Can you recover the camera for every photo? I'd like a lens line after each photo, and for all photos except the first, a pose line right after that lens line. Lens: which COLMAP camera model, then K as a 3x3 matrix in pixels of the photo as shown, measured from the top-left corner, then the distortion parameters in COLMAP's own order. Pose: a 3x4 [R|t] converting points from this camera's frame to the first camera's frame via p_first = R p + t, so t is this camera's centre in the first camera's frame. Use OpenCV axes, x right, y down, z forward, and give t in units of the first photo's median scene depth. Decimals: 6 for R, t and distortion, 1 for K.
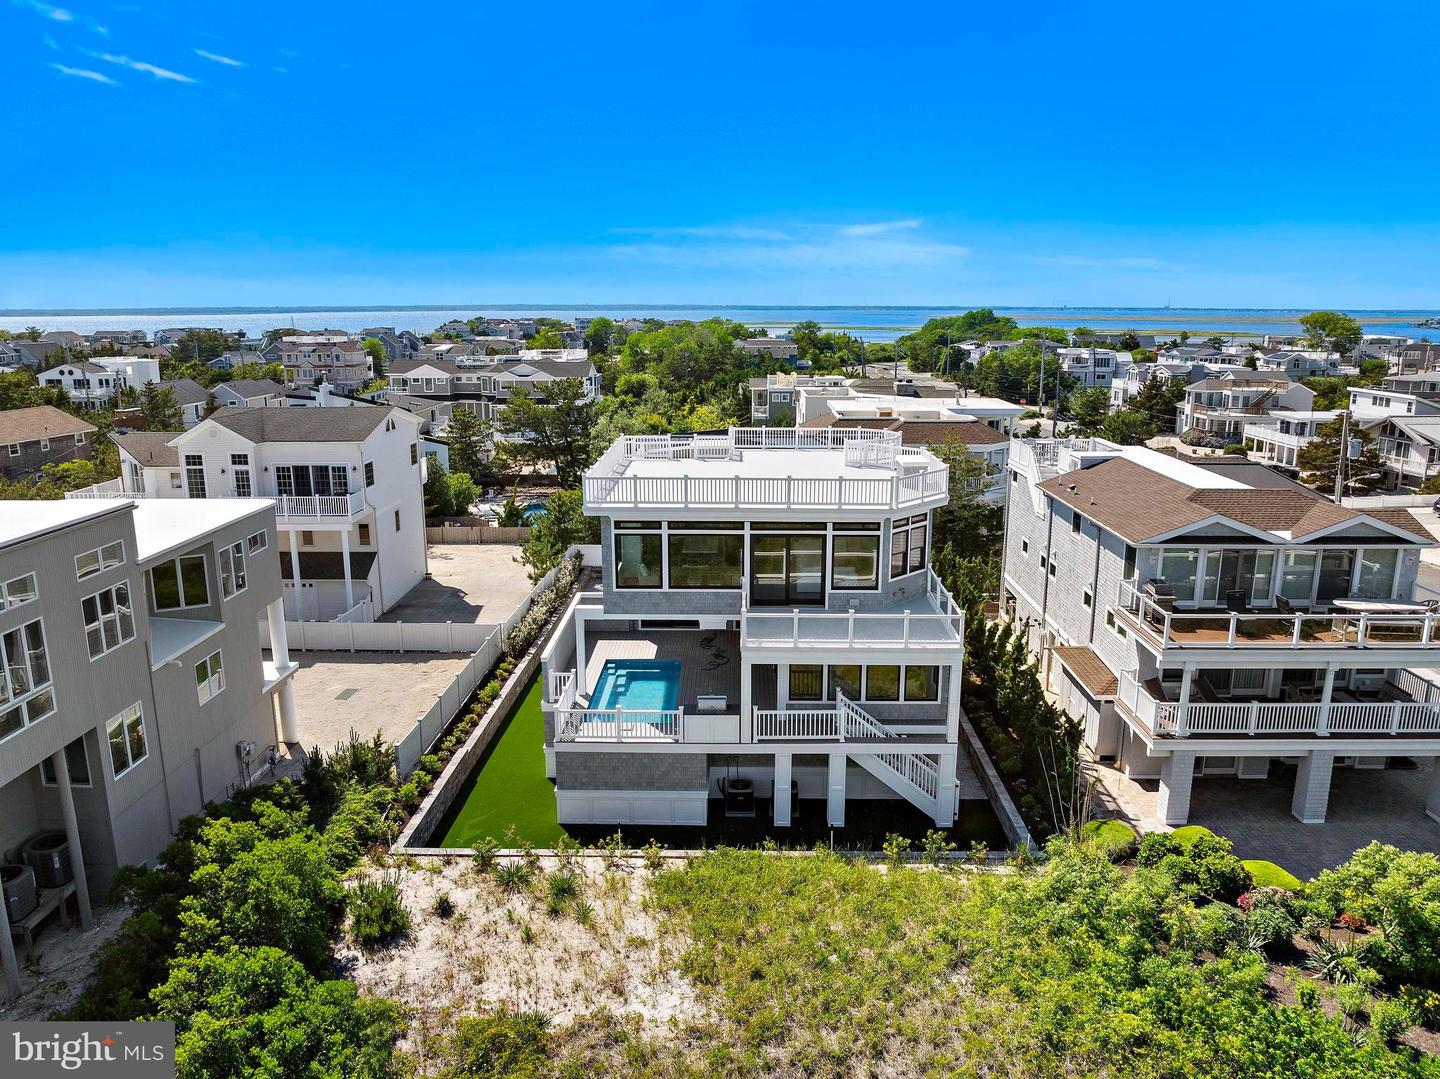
lens RADIAL K [[1020.2, 0, 725.9], [0, 1020.2, 533.4], [0, 0, 1]] dist [-0.031948, -0.006045]
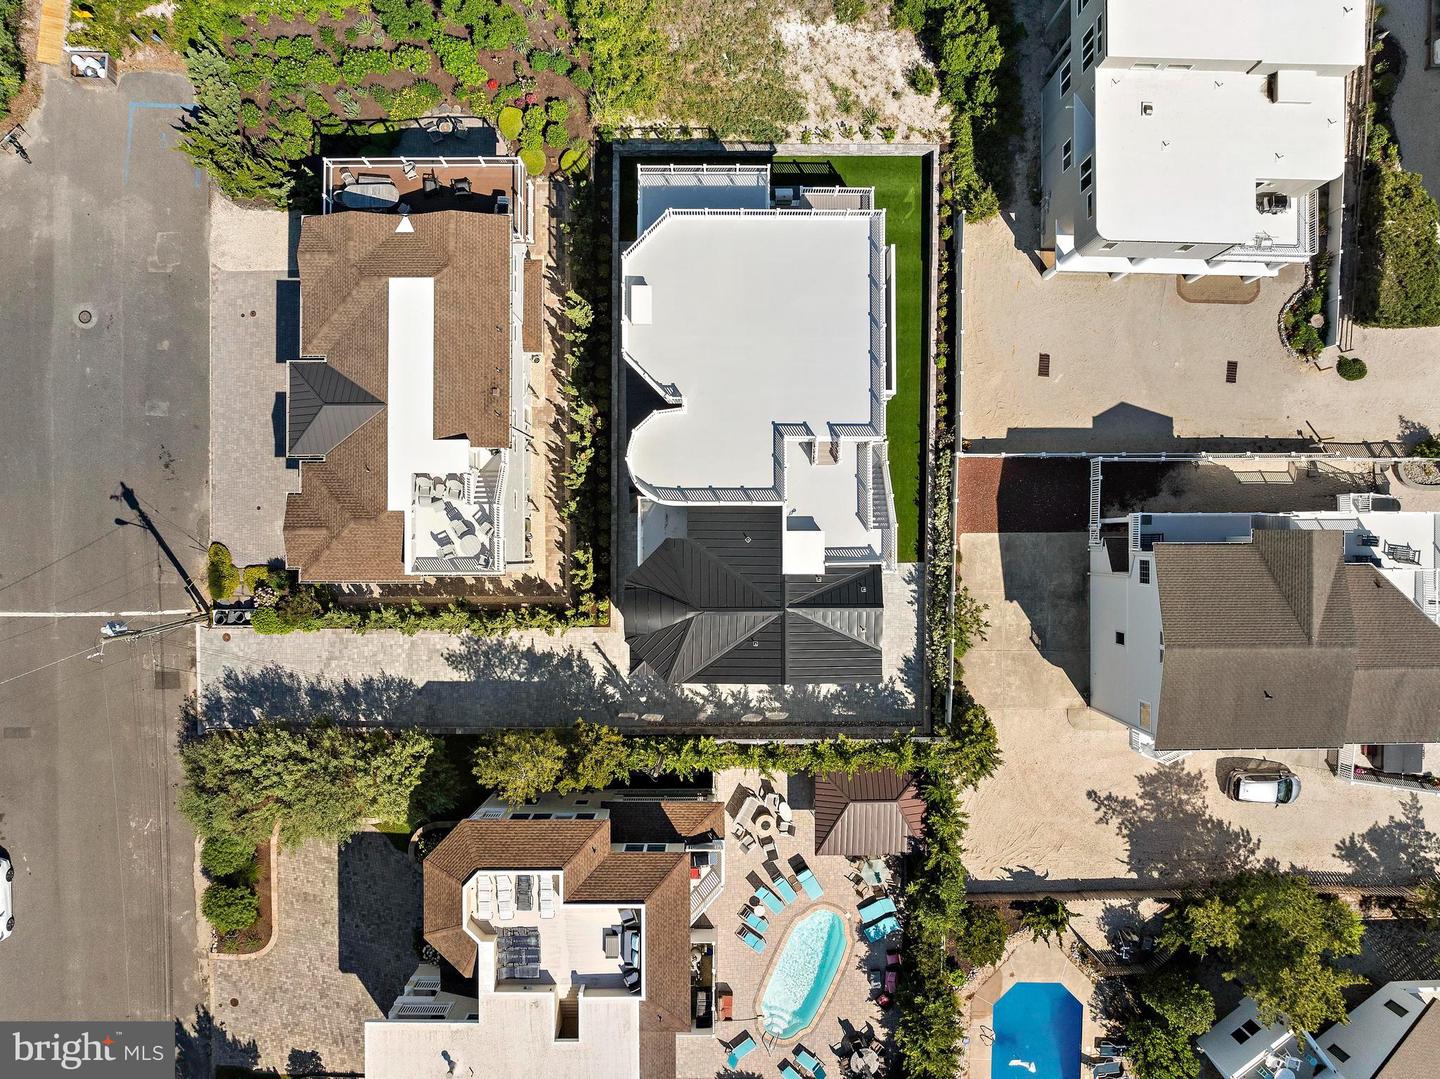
lens RADIAL K [[1035.6, 0, 724.4], [0, 1035.6, 535.1], [0, 0, 1]] dist [-0.032121, -0.003930]
pose [[-0.999751, 0.018259, -0.012796, 0.083858], [-0.016370, -0.211452, 0.977251, -1.162766], [0.015138, 0.977218, 0.211698, 0.835078]]
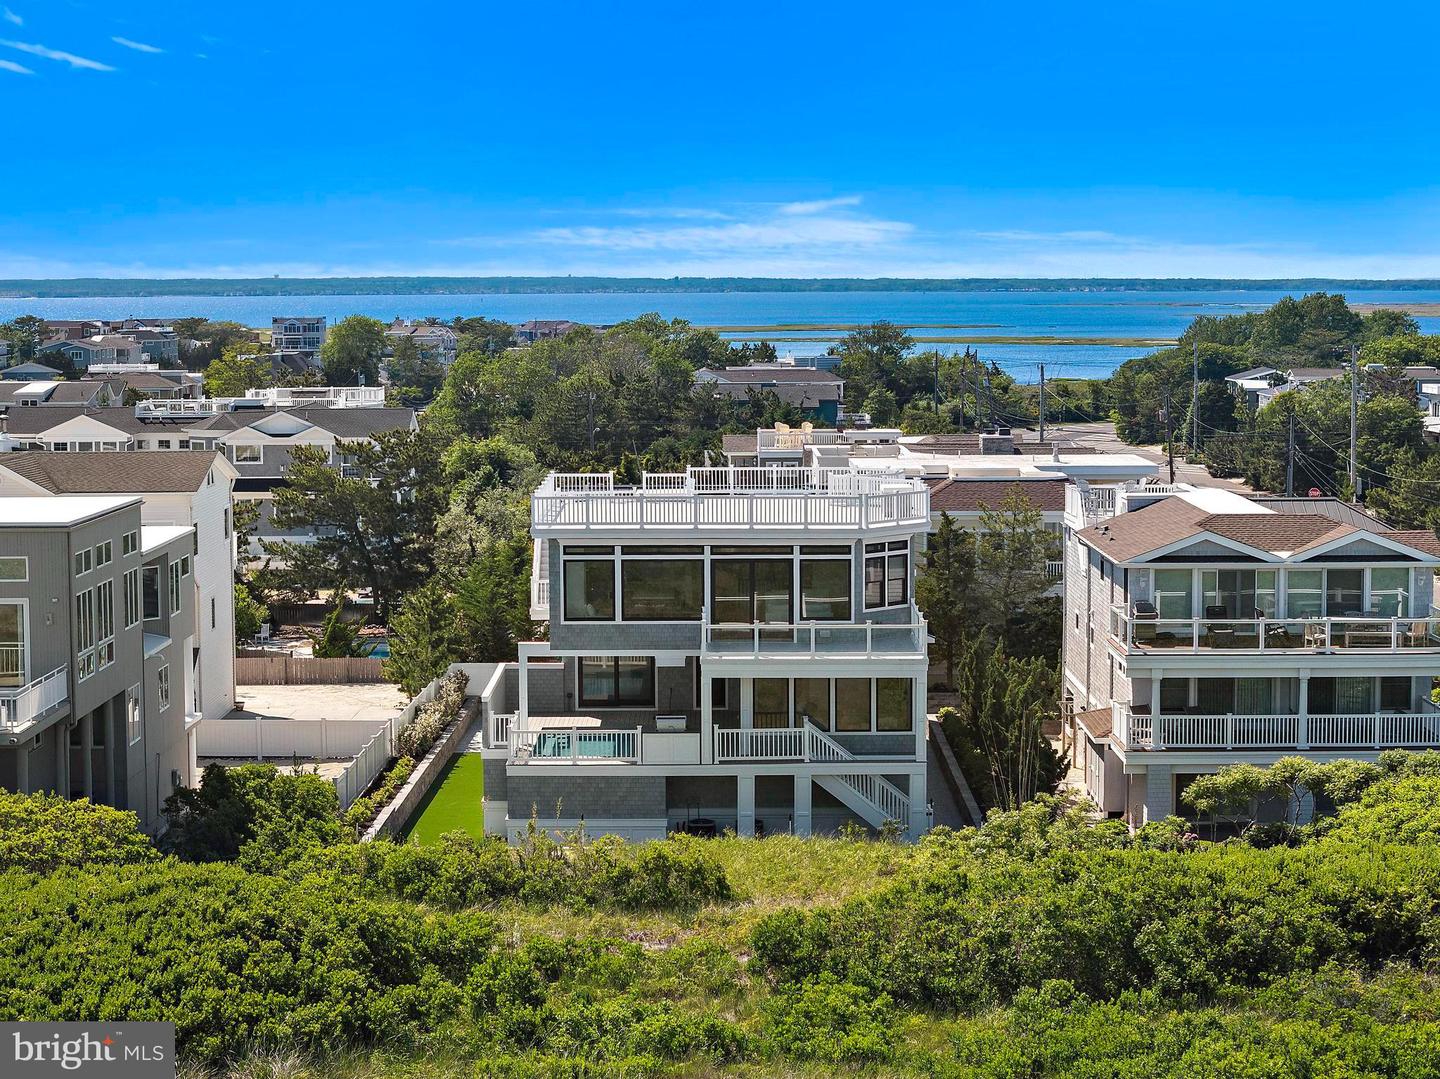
lens RADIAL K [[3004.5, 0, 720.0], [0, 3004.5, 539.5], [0, 0, 1]] dist [-0.137566, -0.143061]
pose [[0.999861, -0.005367, 0.015792, -0.007985], [0.007418, 0.991116, -0.132792, 0.258768], [-0.014939, 0.132890, 0.991018, -1.275662]]
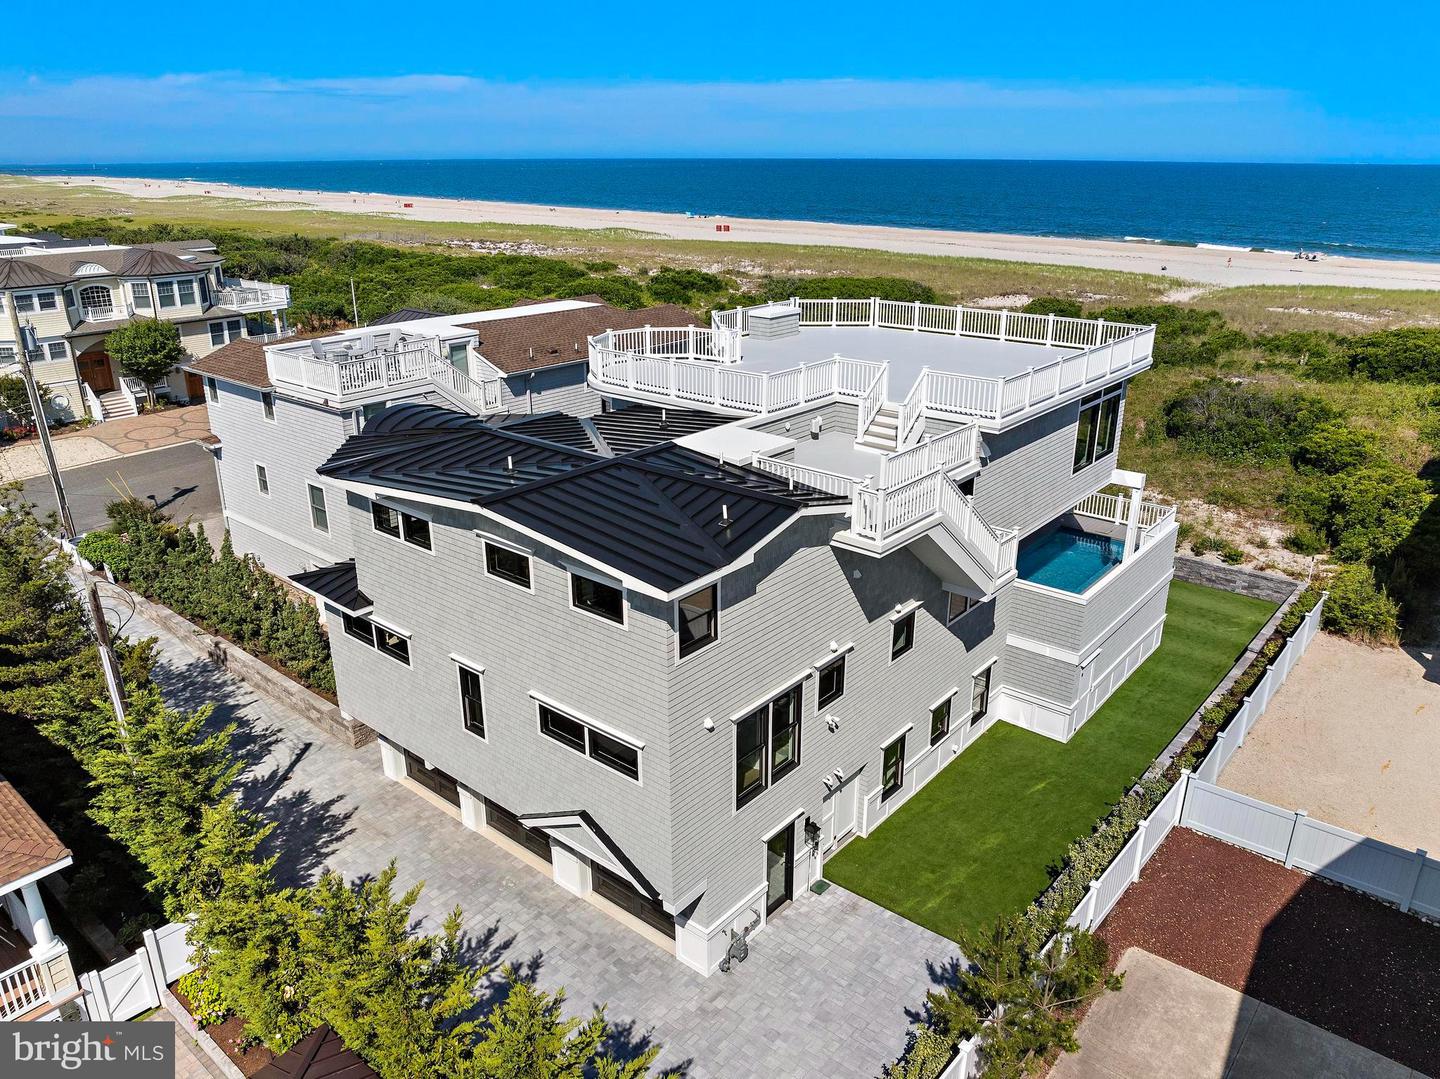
lens RADIAL K [[1034.4, 0, 726.9], [0, 1034.4, 532.6], [0, 0, 1]] dist [-0.038897, -0.001113]
pose [[-0.780819, -0.214173, 0.586900, -0.317833], [0.136312, 0.858370, 0.494590, -0.308021], [-0.609705, 0.466187, -0.641037, 1.431218]]
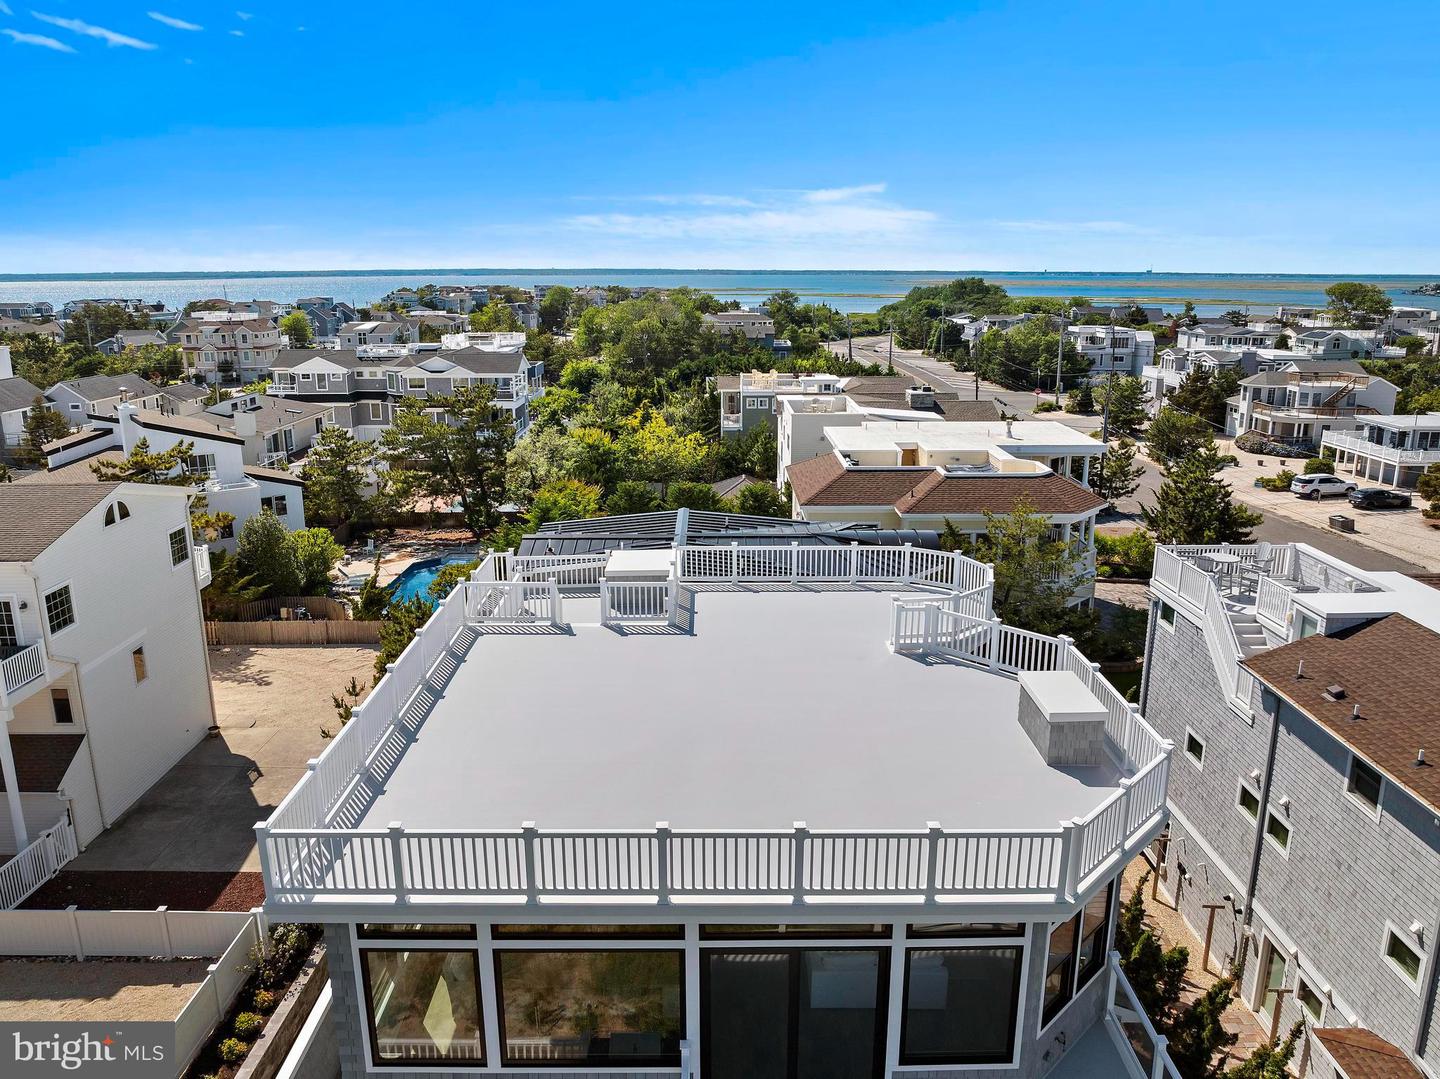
lens RADIAL K [[1045.5, 0, 725.5], [0, 1045.5, 535.3], [0, 0, 1]] dist [-0.034047, -0.007114]
pose [[0.999647, -0.006383, 0.025791, 0.018287], [0.005621, 0.999550, 0.029480, -0.129692], [-0.025967, -0.029325, 0.999233, 0.449783]]
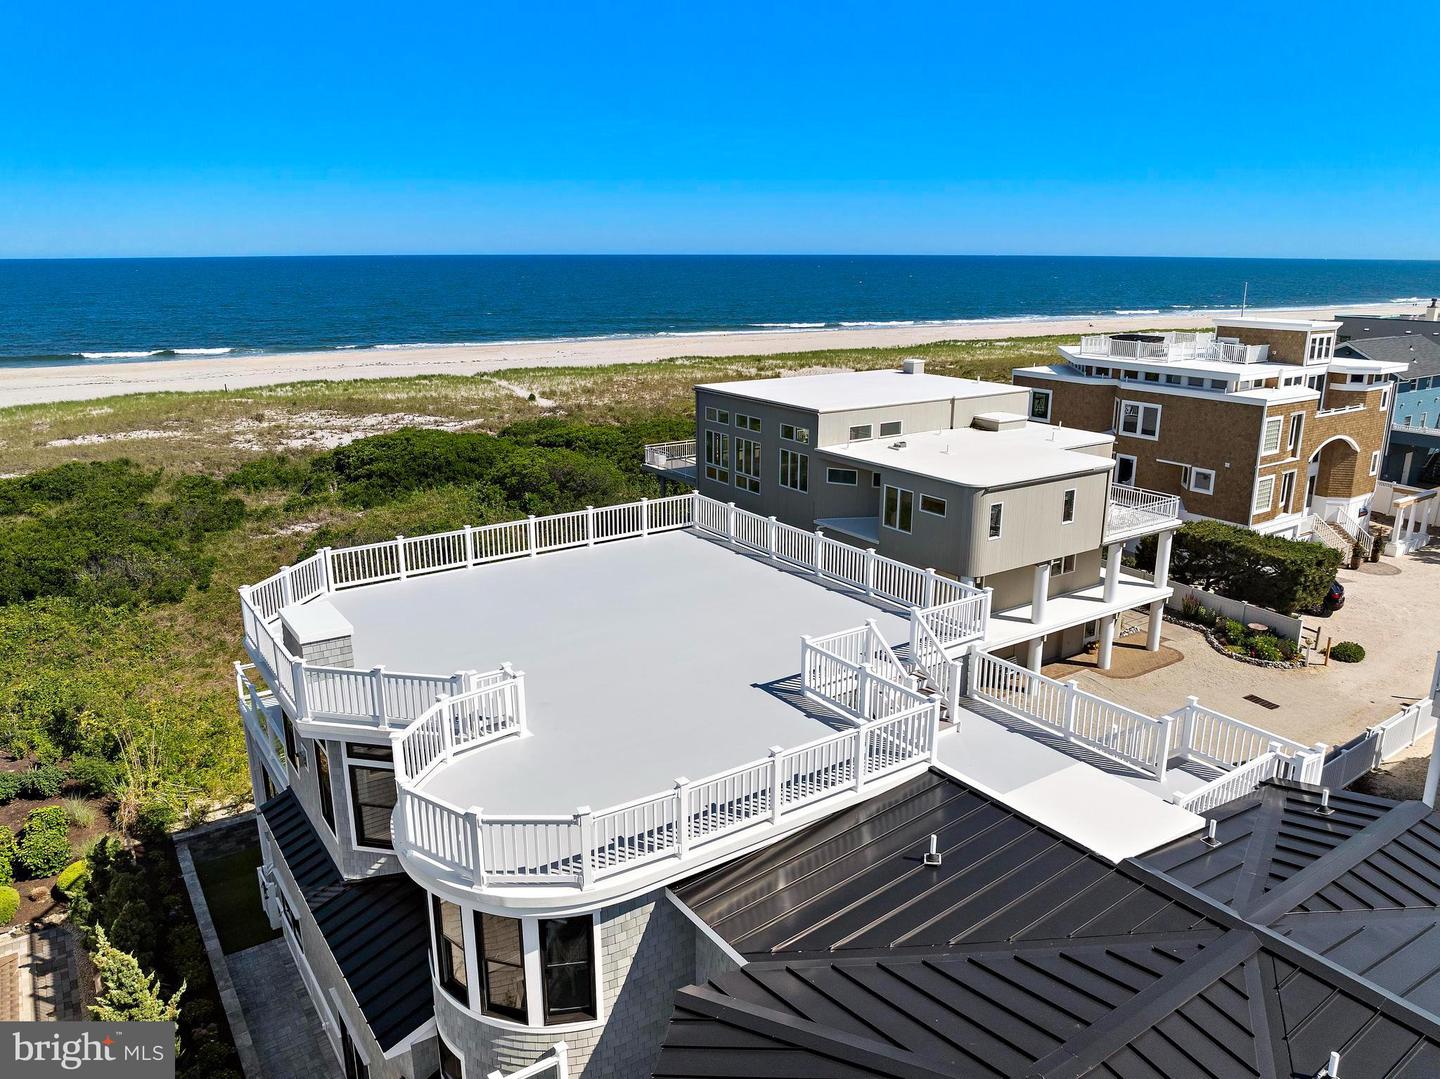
lens RADIAL K [[1032.5, 0, 726.1], [0, 1032.5, 541.5], [0, 0, 1]] dist [-0.030656, -0.002405]
pose [[-0.810968, 0.157196, -0.563578, 0.247947], [-0.128598, 0.891790, 0.433790, -0.294339], [0.570783, 0.424264, -0.702998, 1.208055]]
